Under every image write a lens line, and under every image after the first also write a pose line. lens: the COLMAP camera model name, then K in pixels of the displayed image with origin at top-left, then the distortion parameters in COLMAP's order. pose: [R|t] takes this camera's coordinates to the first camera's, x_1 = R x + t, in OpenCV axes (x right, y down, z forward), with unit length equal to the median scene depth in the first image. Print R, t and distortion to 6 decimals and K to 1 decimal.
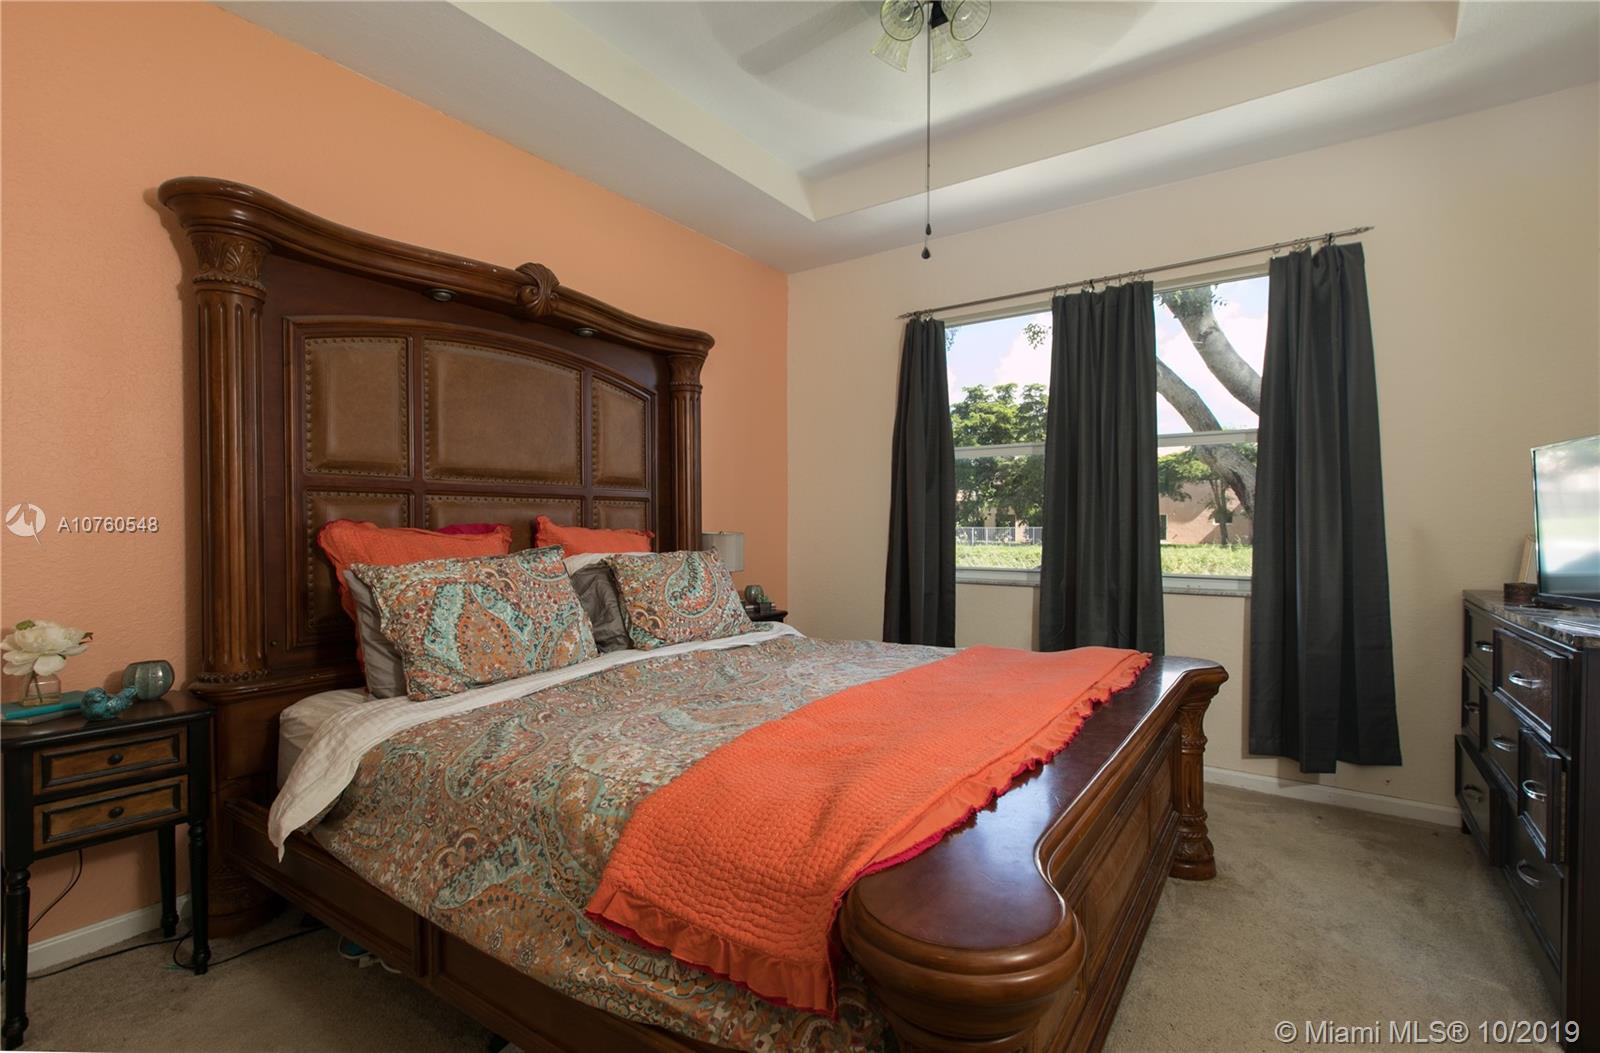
lens RADIAL K [[729.9, 0, 794.4], [0, 729.9, 526.4], [0, 0, 1]] dist [0.003426, 0.000000]
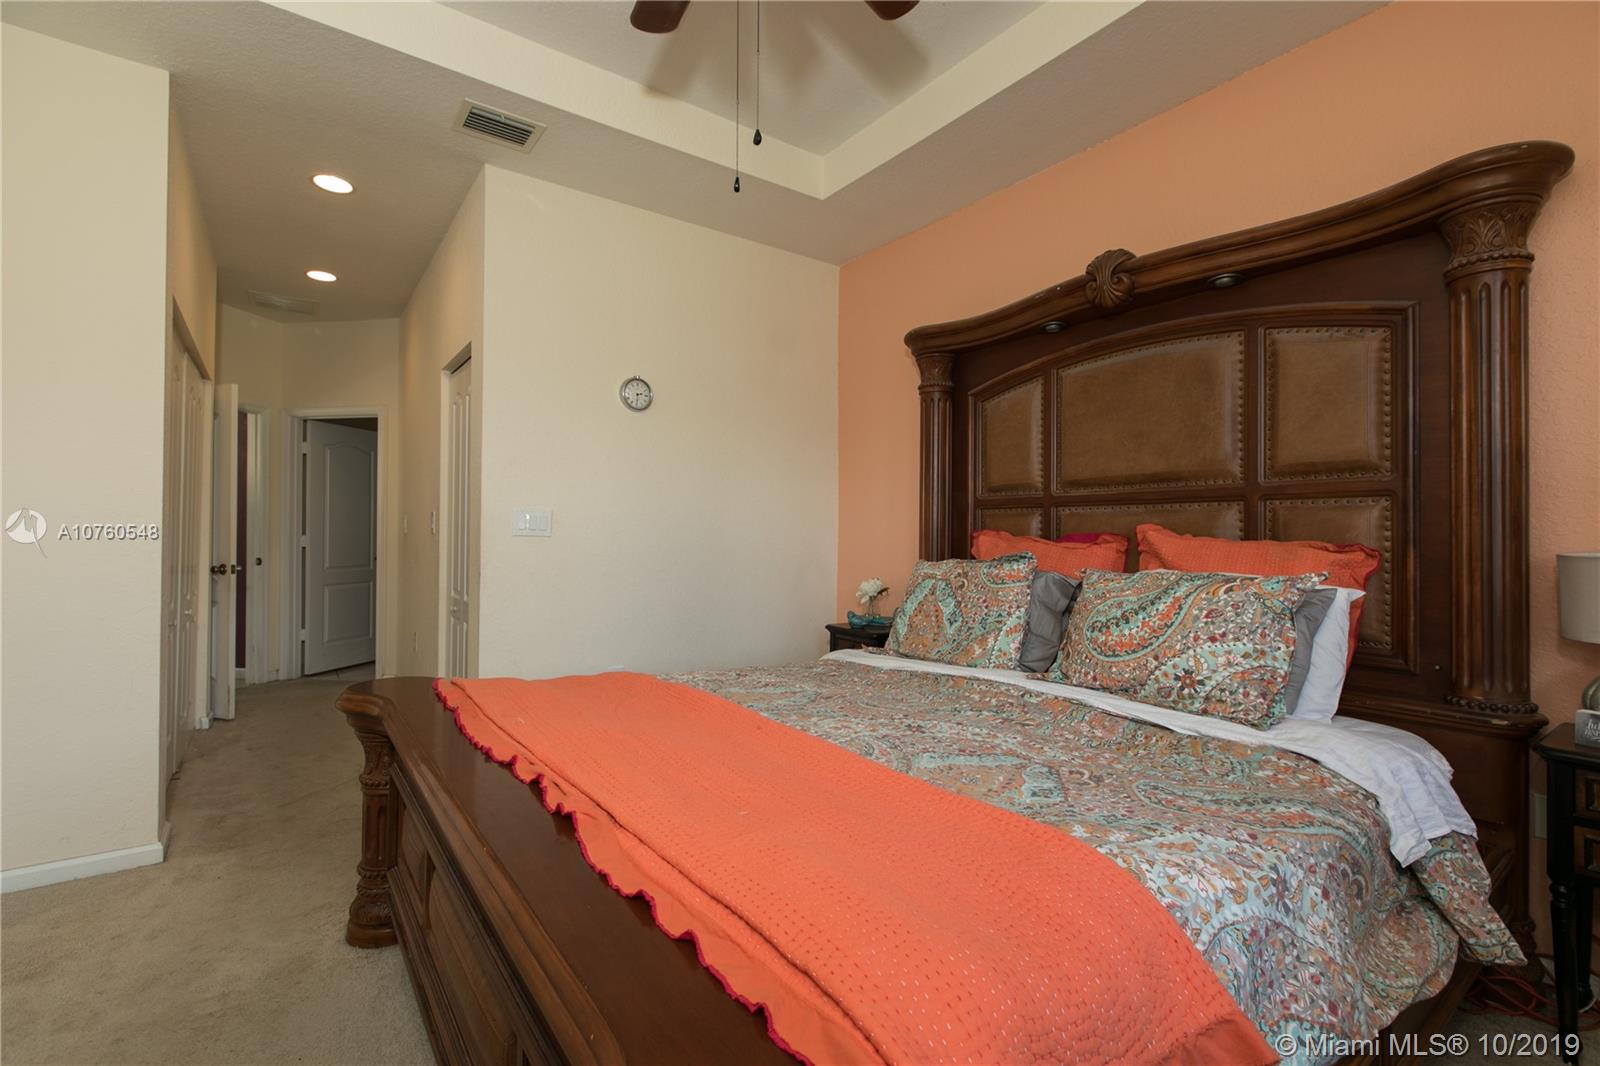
lens RADIAL K [[729.9, 0, 793.1], [0, 729.9, 531.9], [0, 0, 1]] dist [0.003426, 0.000000]
pose [[-0.323611, 0.002020, -0.946188, 0.661733], [-0.002780, 0.999991, 0.003086, -0.006584], [0.946186, 0.003628, -0.323603, 0.934621]]
